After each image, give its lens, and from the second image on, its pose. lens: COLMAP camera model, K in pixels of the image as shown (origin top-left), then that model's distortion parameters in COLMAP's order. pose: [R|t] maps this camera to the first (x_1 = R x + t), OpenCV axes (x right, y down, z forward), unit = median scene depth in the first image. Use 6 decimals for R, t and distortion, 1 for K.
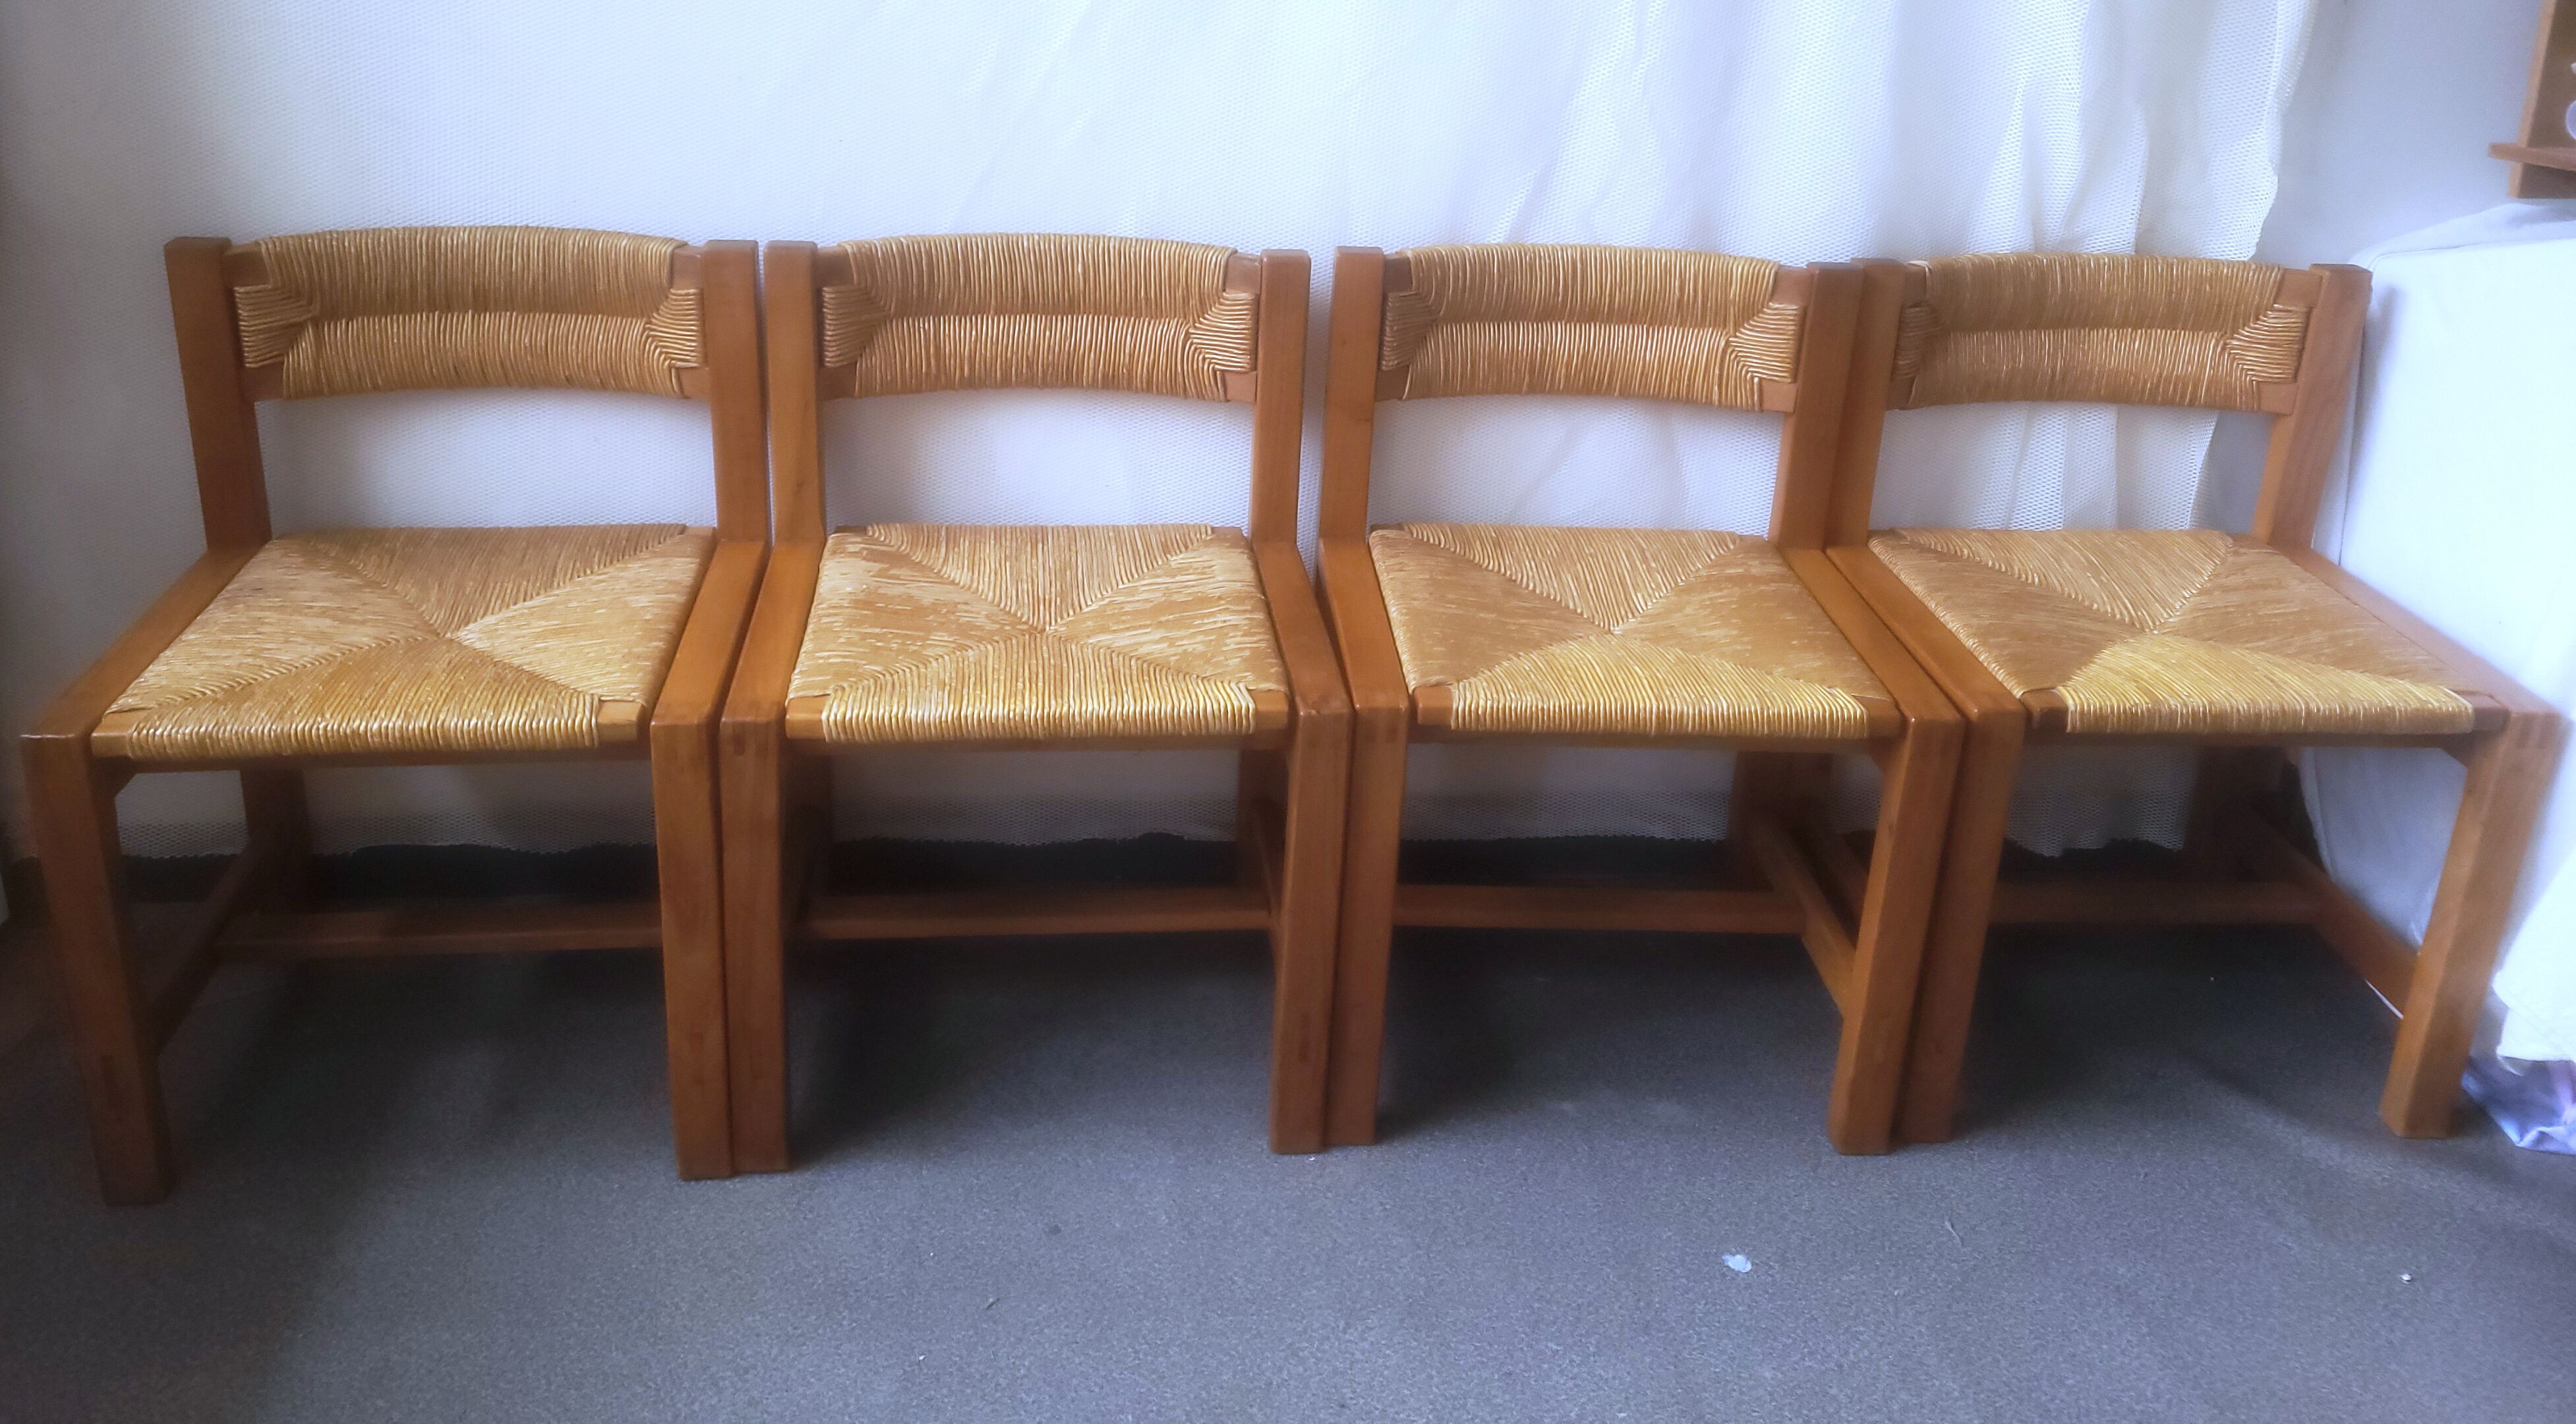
lens RADIAL K [[1999.9, 0, 1235.9], [0, 1999.9, 444.7], [0, 0, 1]] dist [0.054320, -0.040389]
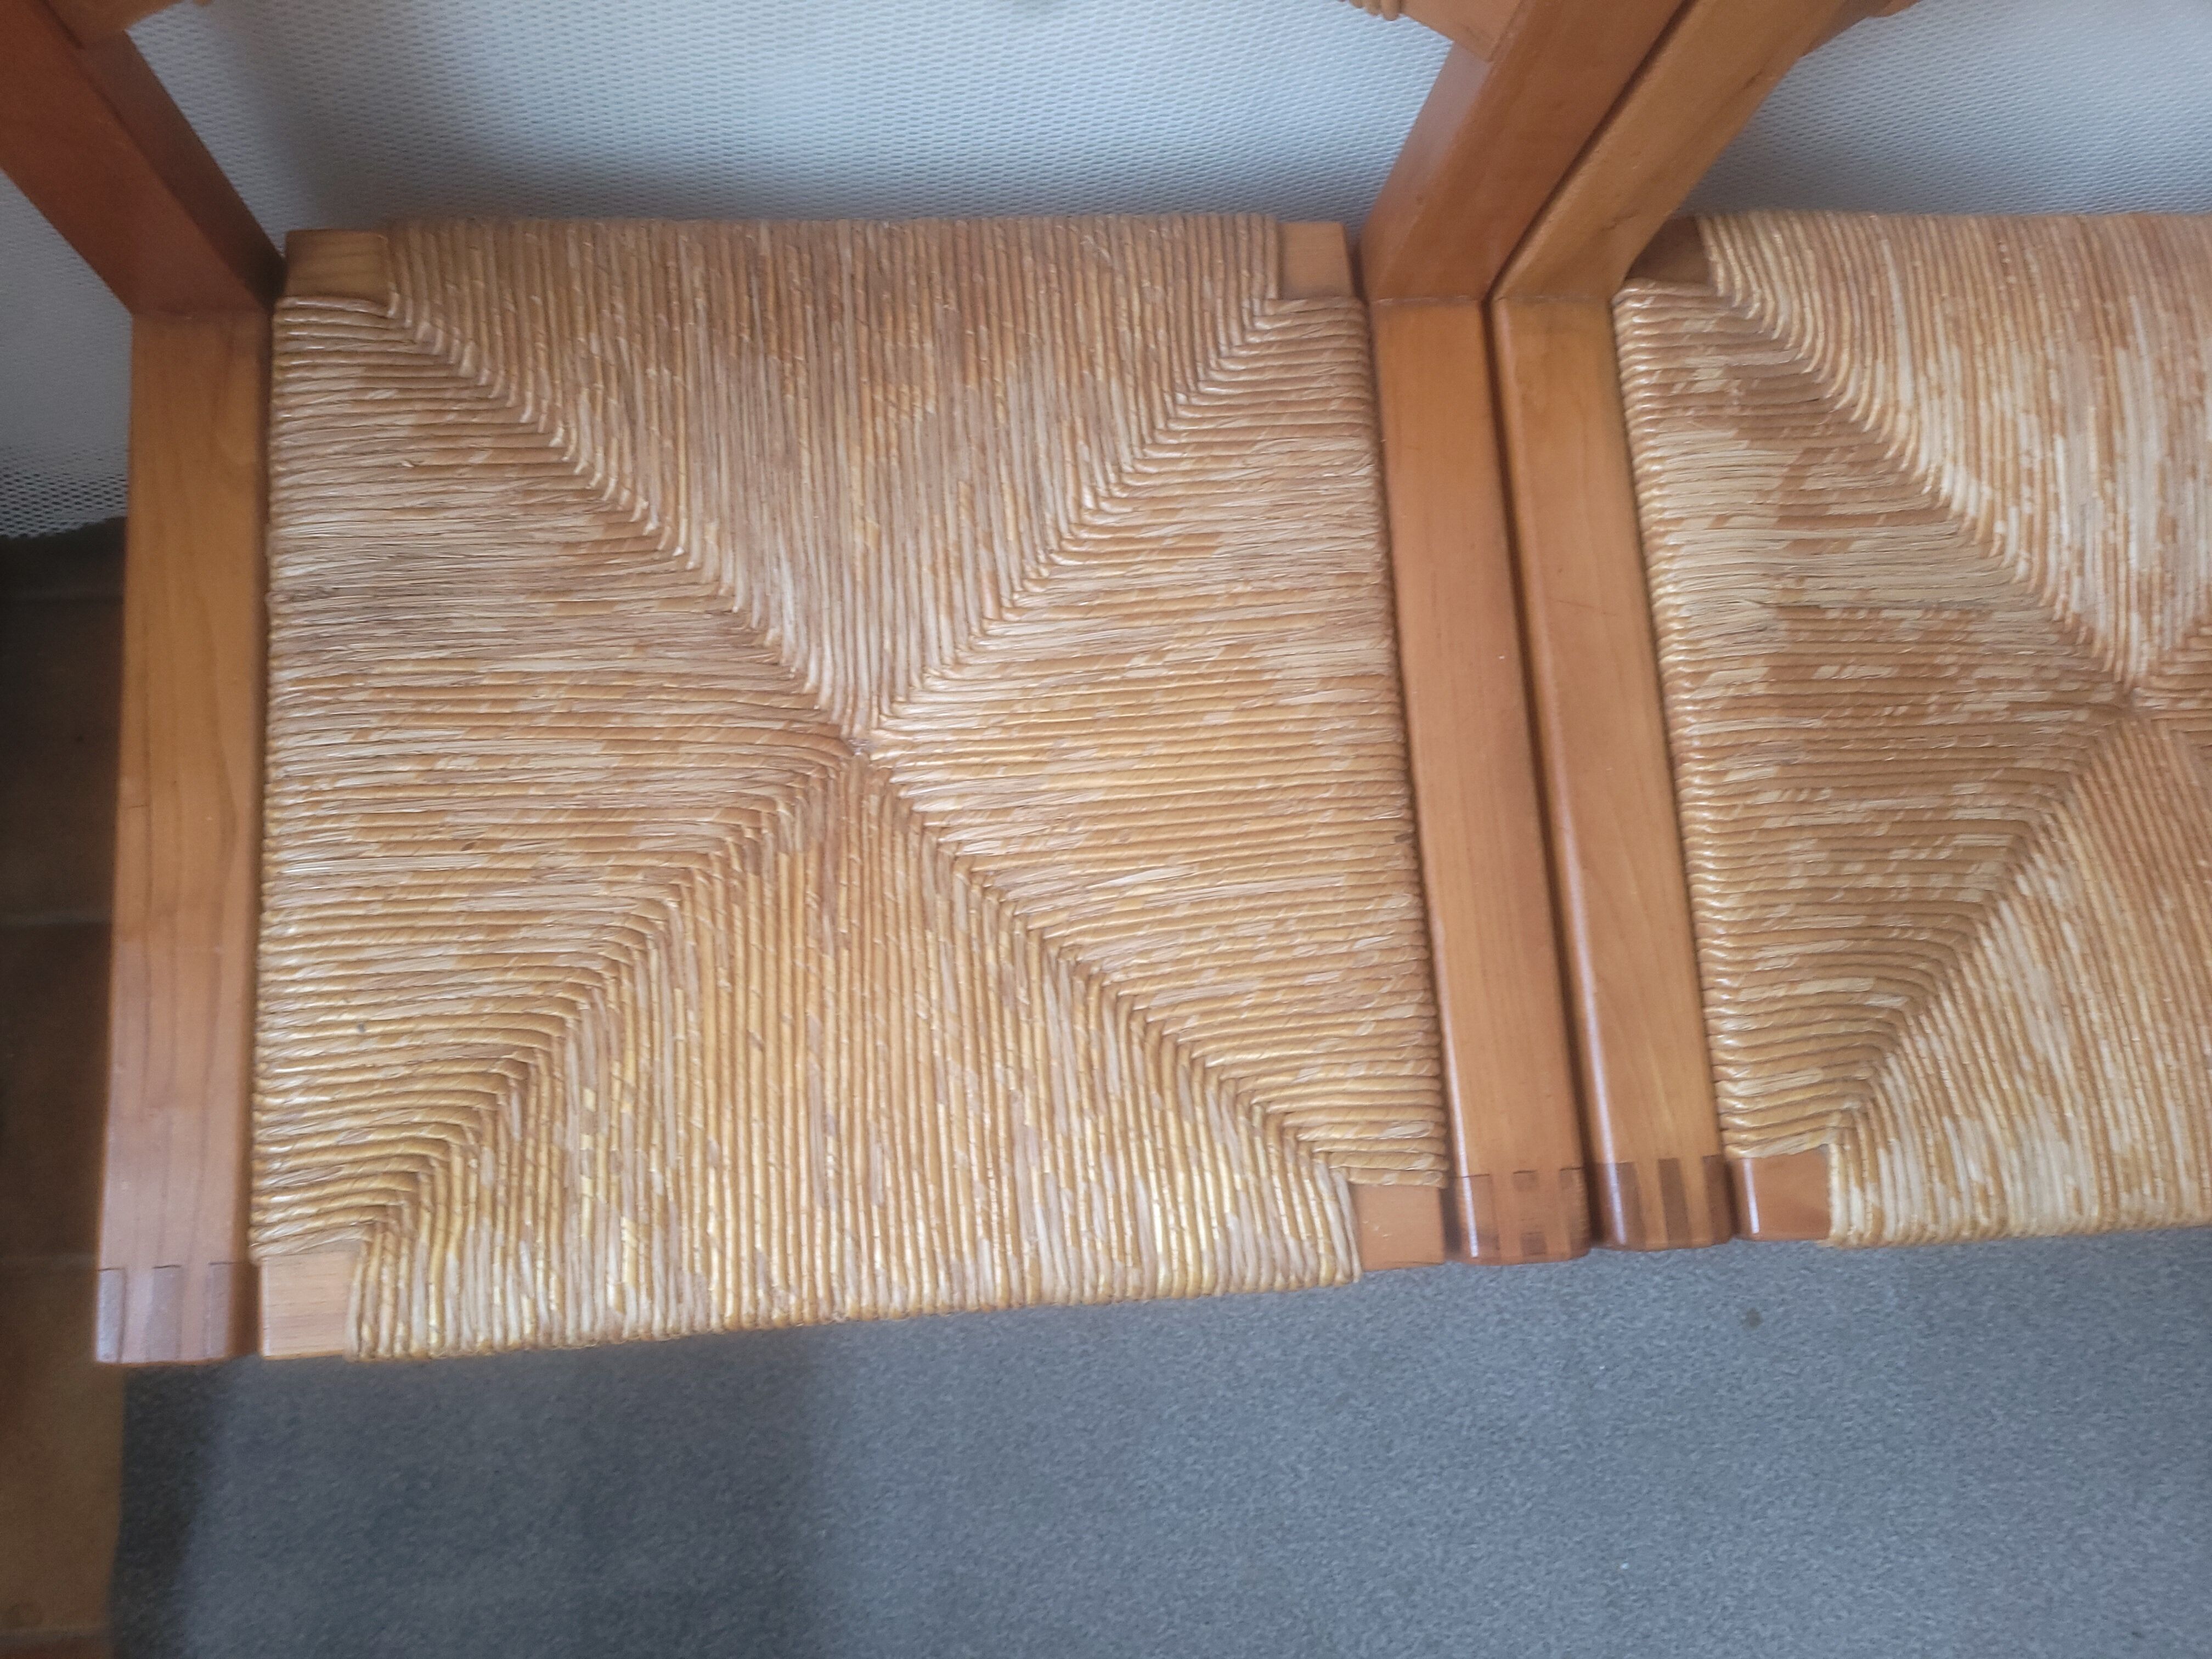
lens RADIAL K [[1674.0, 0, 1095.8], [0, 1674.0, 871.1], [0, 0, 1]] dist [0.049278, -0.041477]
pose [[0.997381, 0.041573, 0.059183, -0.339084], [-0.072085, 0.504755, 0.860247, -0.190922], [0.005890, -0.862261, 0.506430, 0.746020]]
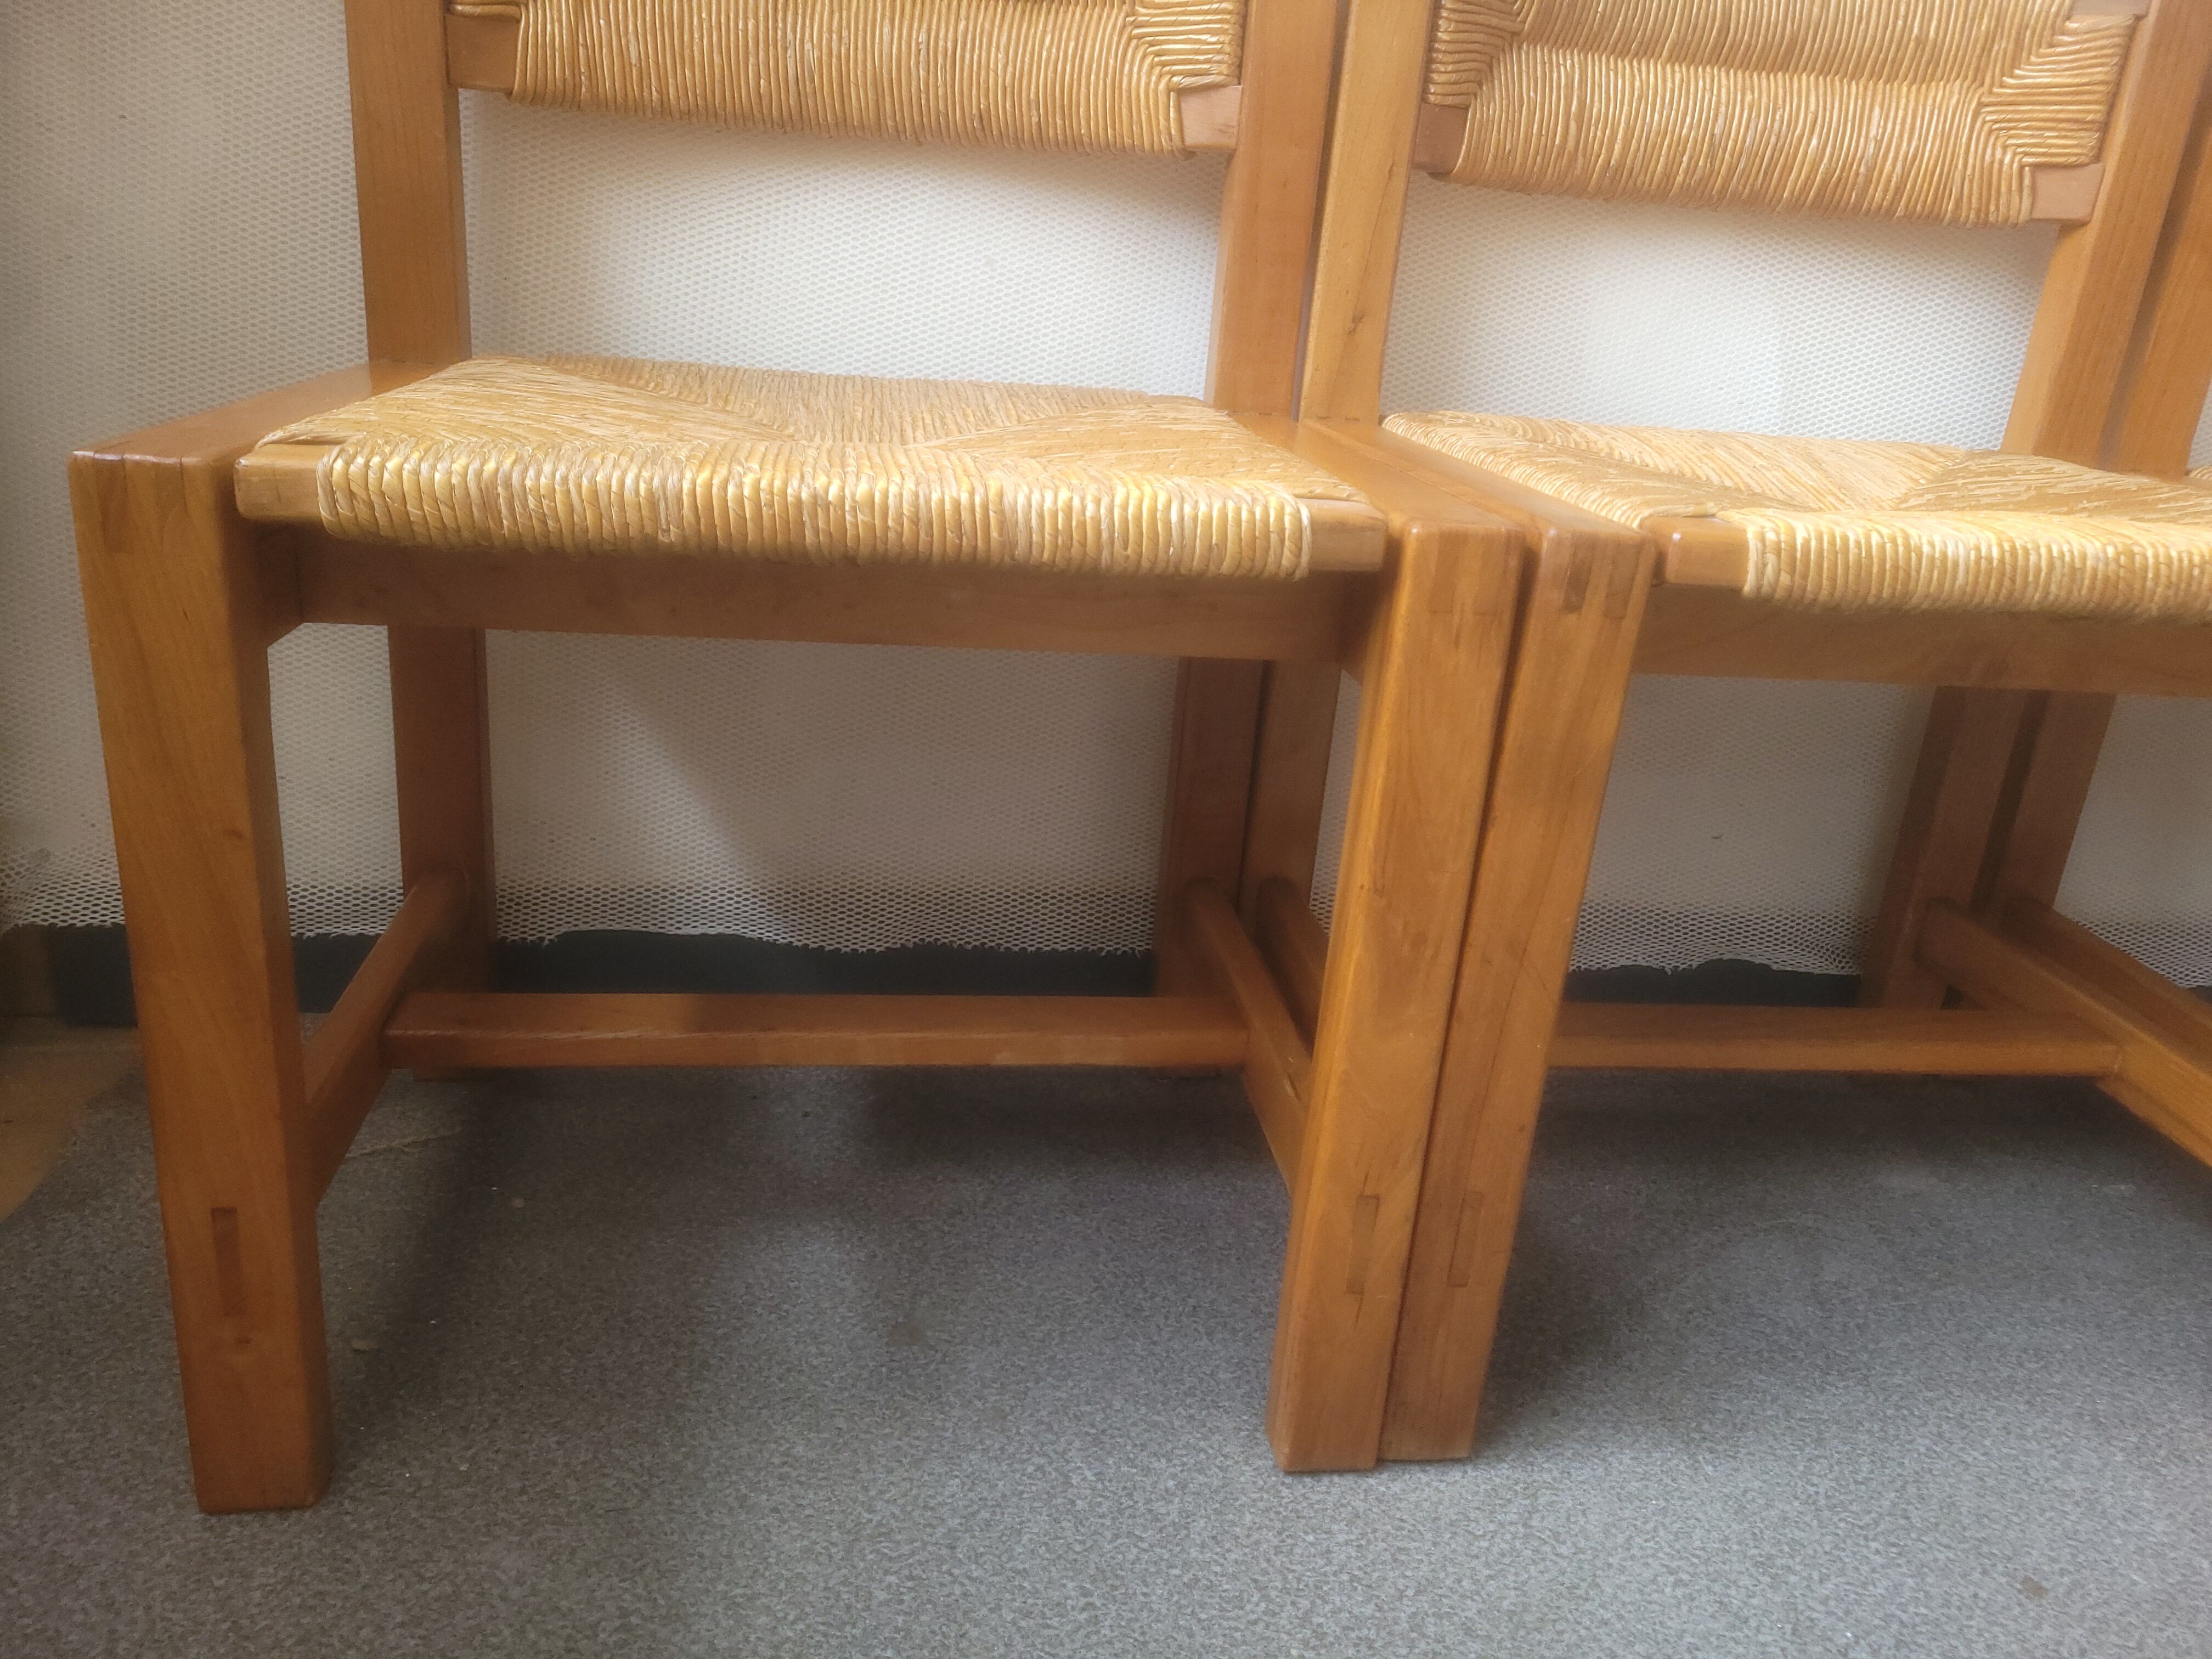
lens RADIAL K [[1674.0, 0, 1096.0], [0, 1674.0, 825.9], [0, 0, 1]] dist [0.049278, -0.041477]
pose [[0.998323, 0.027919, 0.050711, -0.324442], [-0.027906, 0.999610, -0.000950, 0.178782], [-0.050718, -0.000467, 0.998713, 0.512294]]
